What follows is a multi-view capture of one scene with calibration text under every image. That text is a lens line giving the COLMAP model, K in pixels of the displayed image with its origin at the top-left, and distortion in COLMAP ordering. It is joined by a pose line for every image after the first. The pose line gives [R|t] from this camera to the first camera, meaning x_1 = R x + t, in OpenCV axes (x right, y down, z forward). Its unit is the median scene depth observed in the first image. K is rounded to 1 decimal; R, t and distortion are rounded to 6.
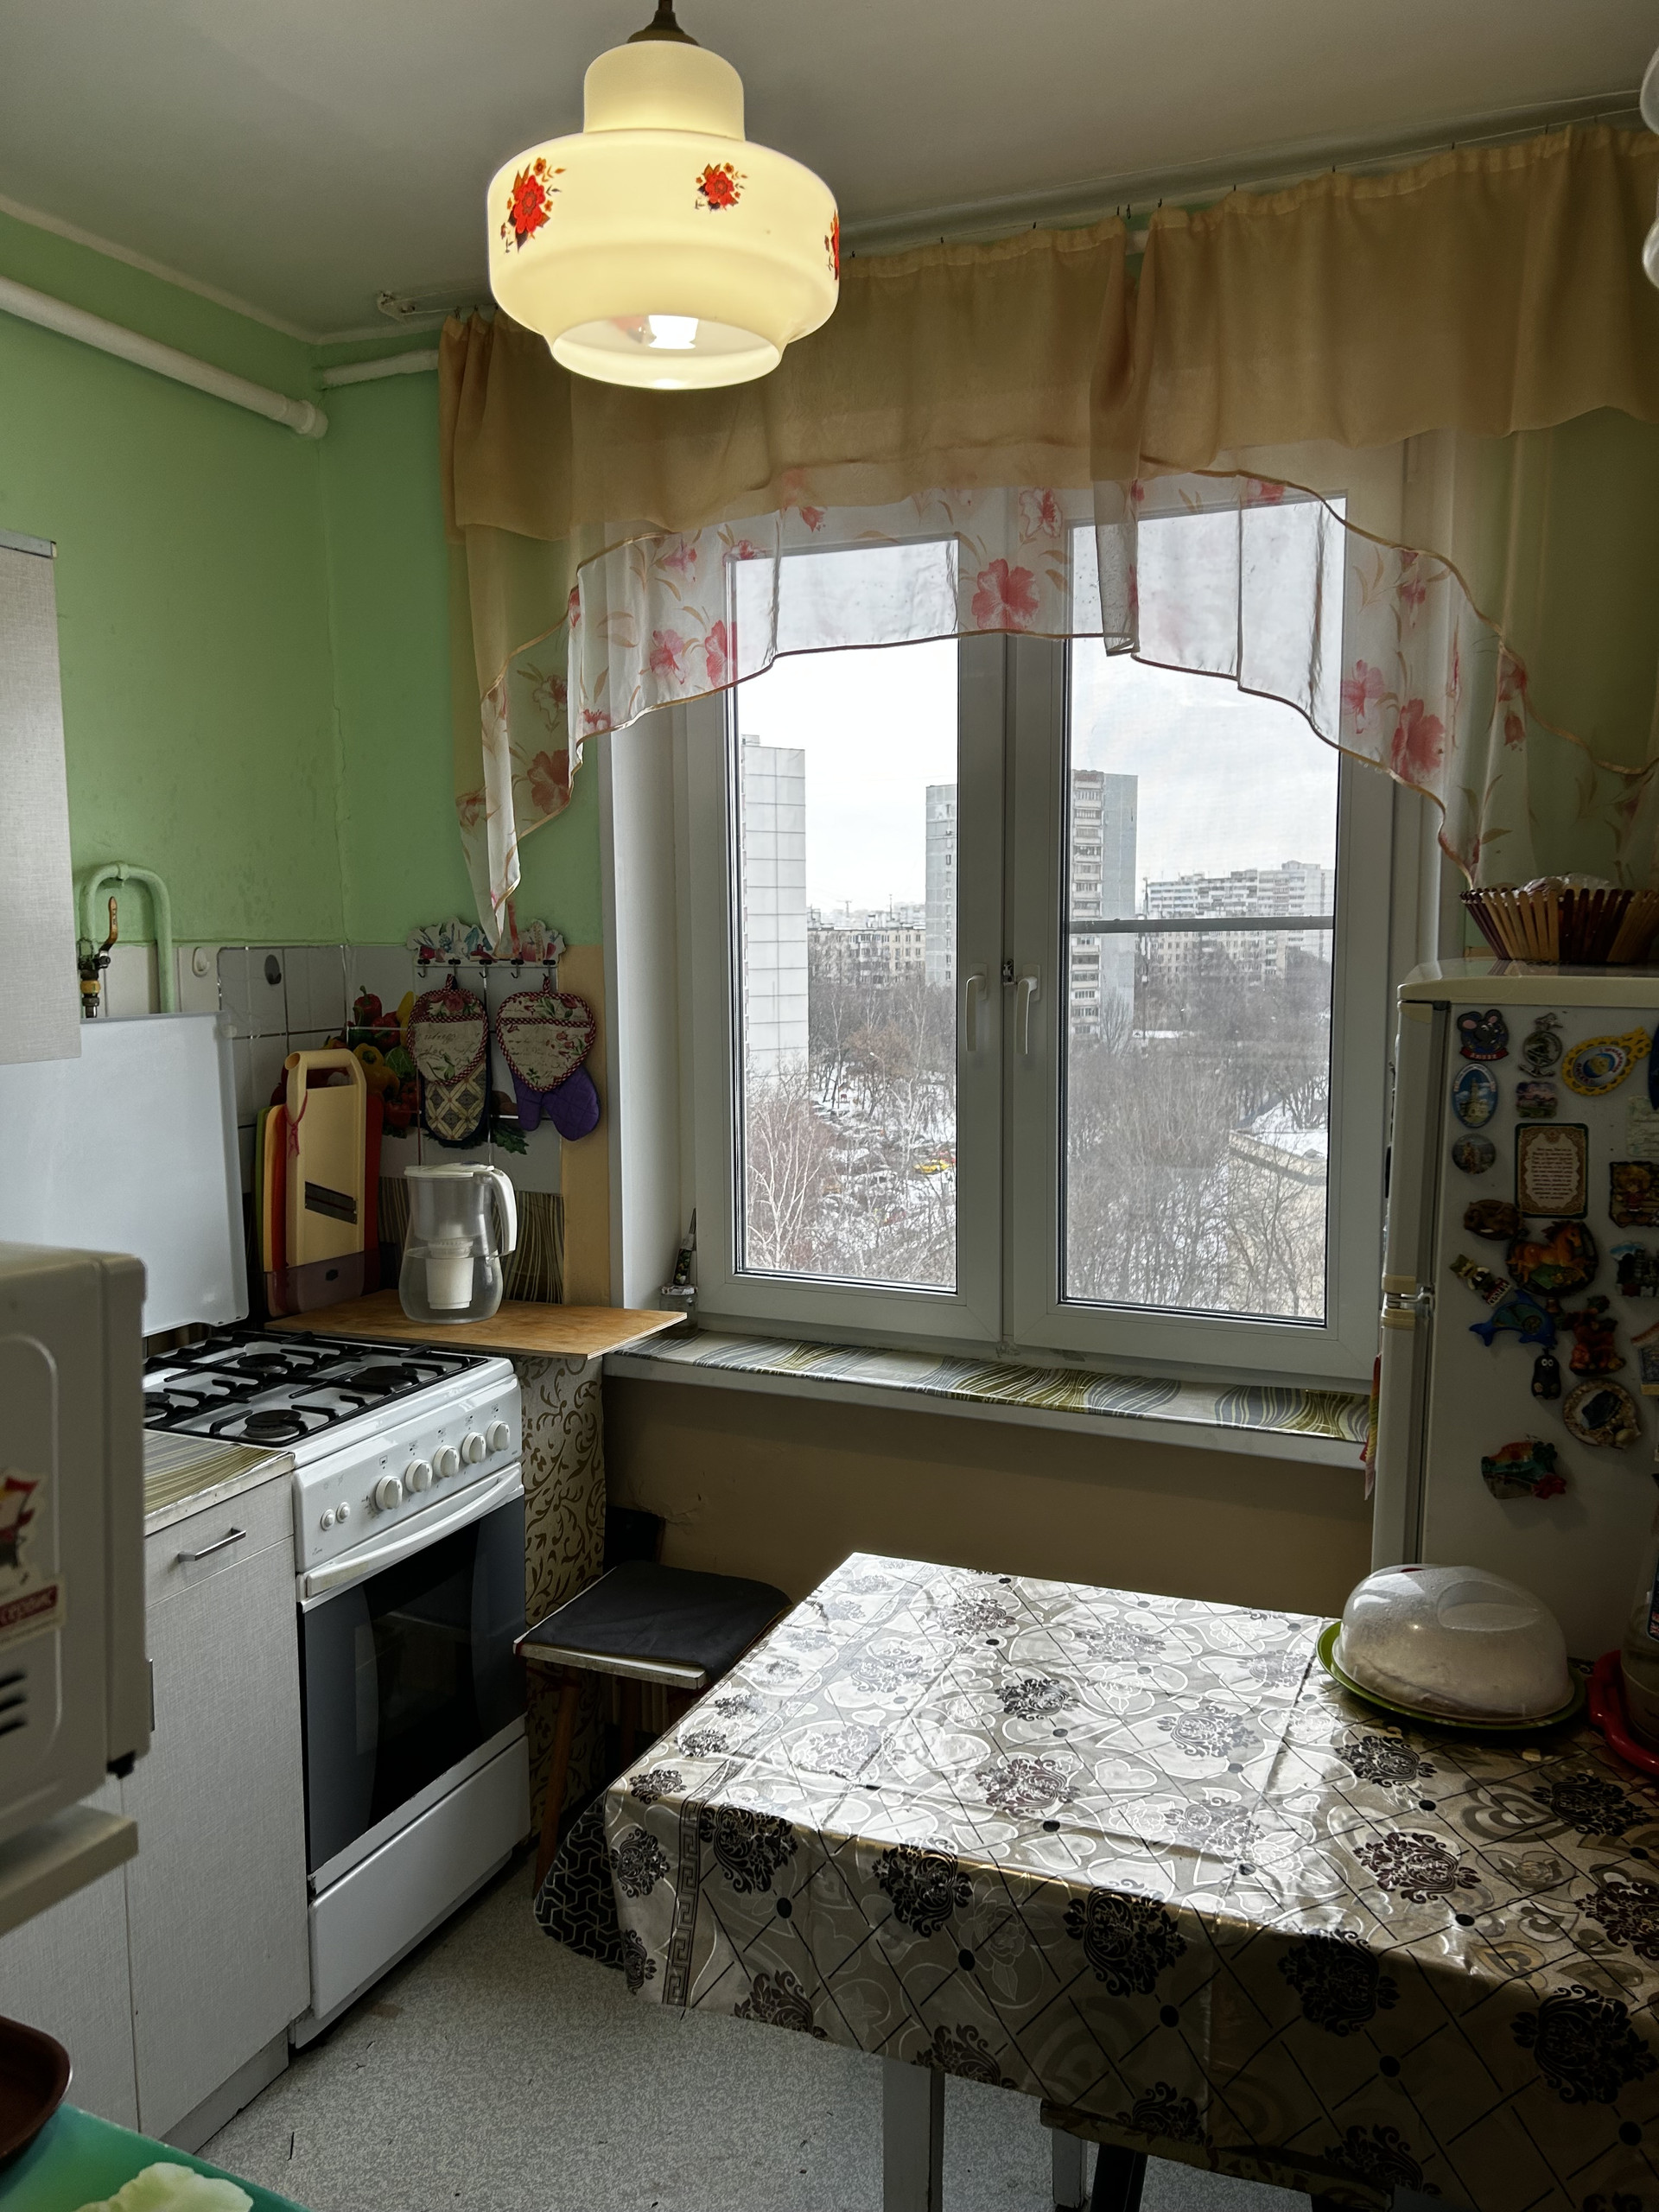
lens RADIAL K [[1670.5, 0, 830.2], [0, 1670.5, 1095.8], [0, 0, 1]] dist [0.059606, -0.072924]
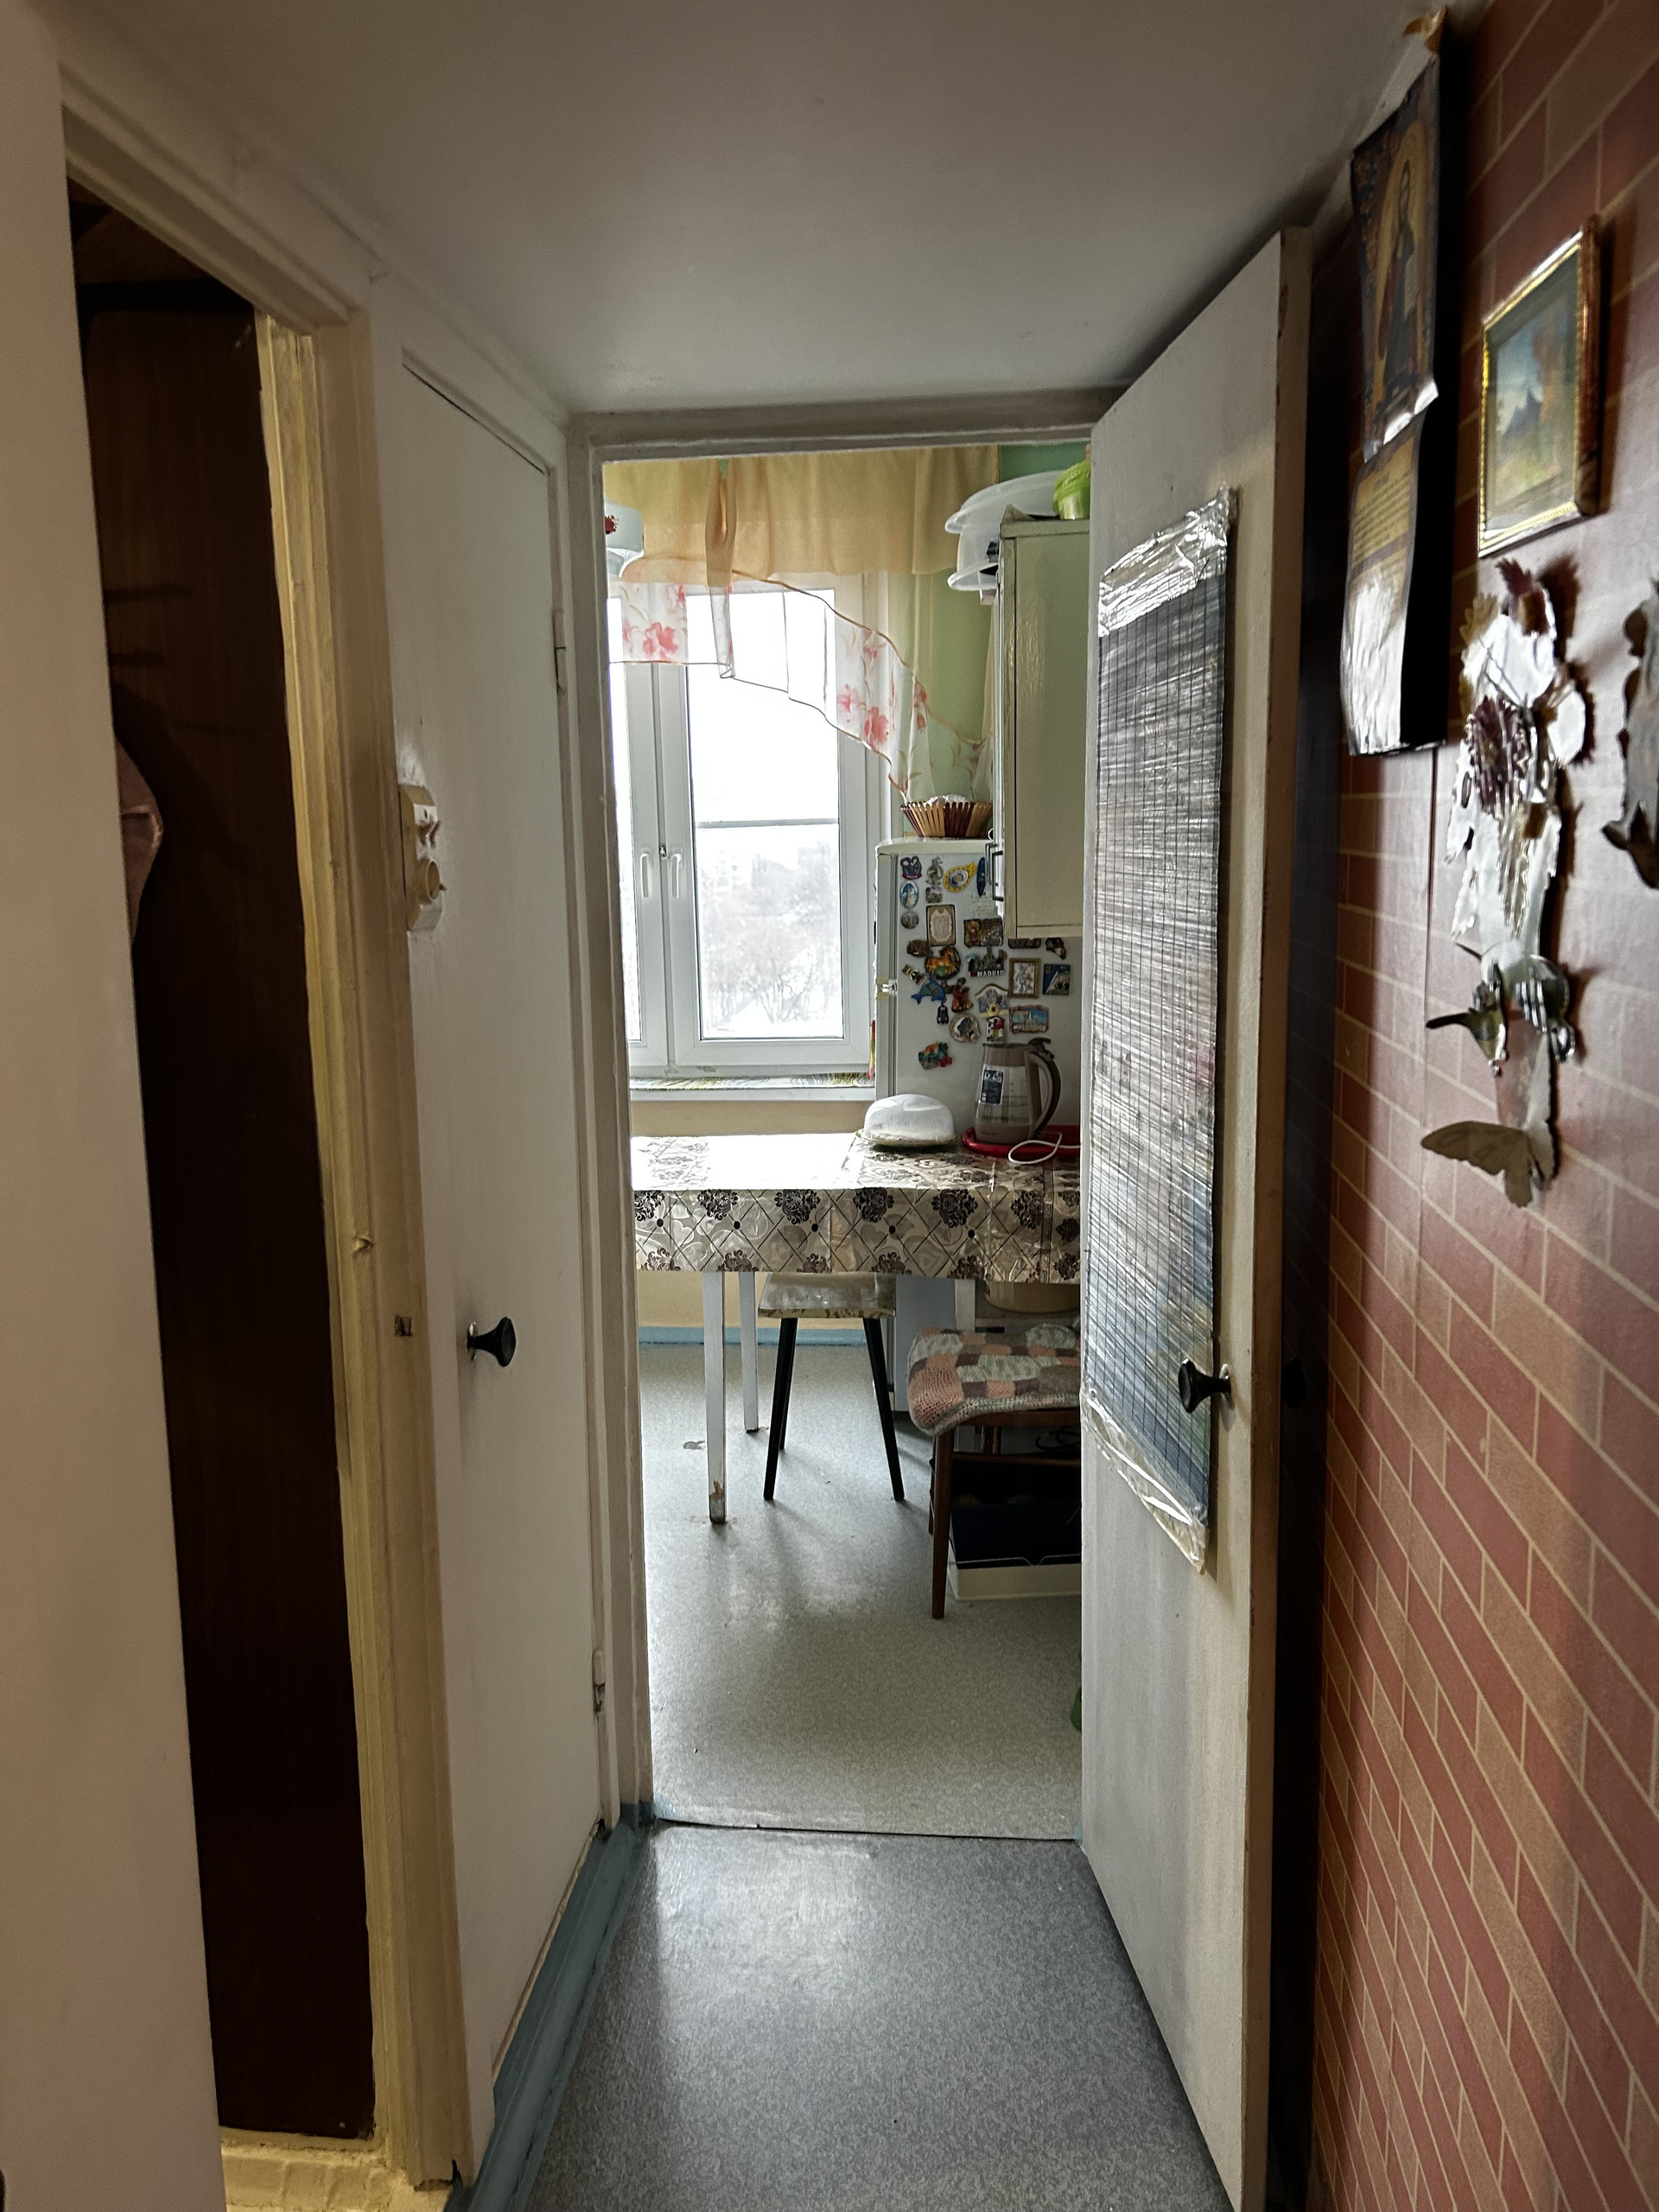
lens RADIAL K [[1670.5, 0, 820.9], [0, 1670.5, 1110.1], [0, 0, 1]] dist [0.059606, -0.072924]
pose [[0.953177, -0.065179, 0.295305, -0.280214], [0.046760, 0.996519, 0.069015, 0.085507], [-0.298776, -0.051975, 0.952907, -0.761237]]
